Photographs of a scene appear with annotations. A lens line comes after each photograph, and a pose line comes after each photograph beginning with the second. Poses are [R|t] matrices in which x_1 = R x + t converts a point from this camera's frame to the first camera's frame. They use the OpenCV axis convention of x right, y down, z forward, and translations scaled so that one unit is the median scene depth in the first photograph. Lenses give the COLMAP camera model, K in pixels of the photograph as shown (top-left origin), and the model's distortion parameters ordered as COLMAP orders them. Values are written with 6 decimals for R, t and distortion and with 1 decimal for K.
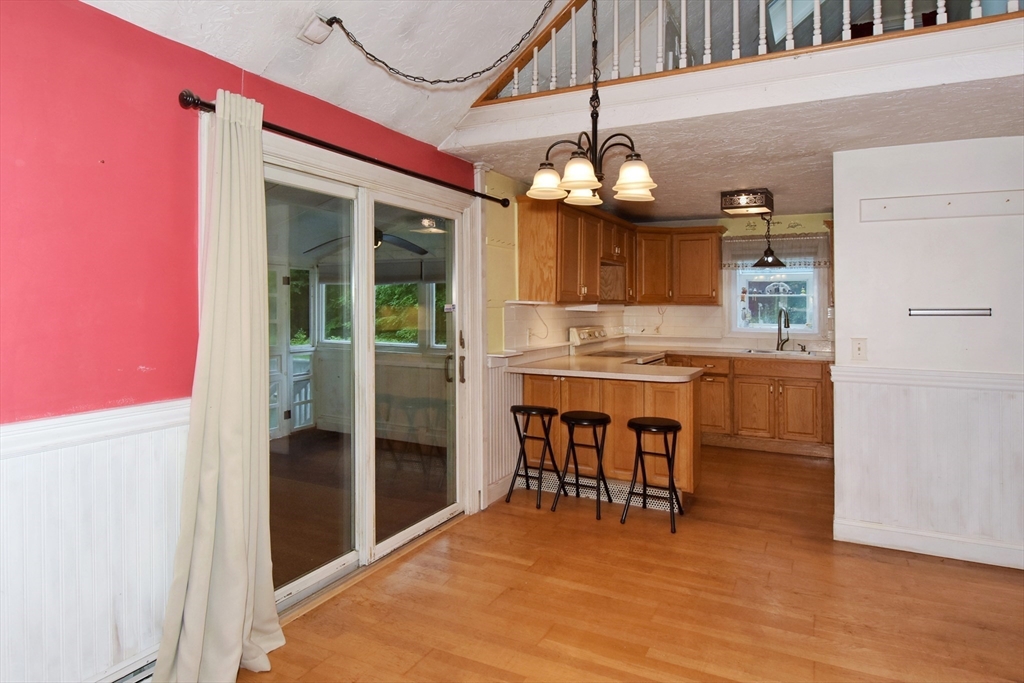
lens RADIAL K [[602.2, 0, 513.2], [0, 602.2, 300.4], [0, 0, 1]] dist [-0.041127, 0.001628]
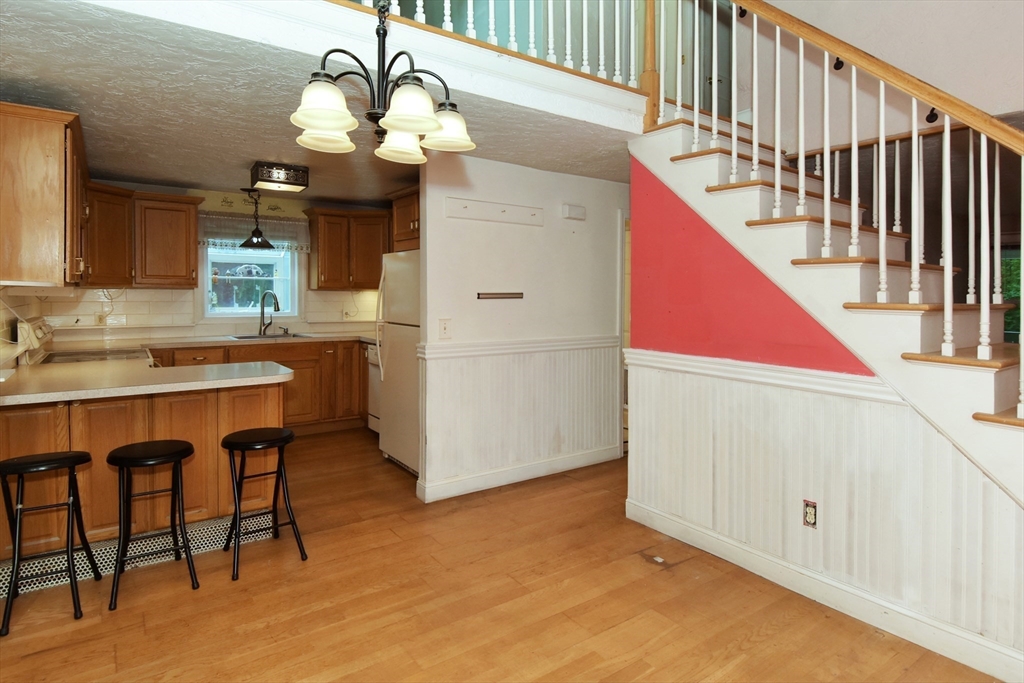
lens RADIAL K [[544.8, 0, 520.7], [0, 544.8, 301.6], [0, 0, 1]] dist [0.013886, -0.028575]
pose [[0.446205, -0.018976, 0.894729, -0.165363], [-0.012440, 0.999547, 0.027402, -0.000239], [-0.894844, -0.023357, 0.445767, 0.236299]]
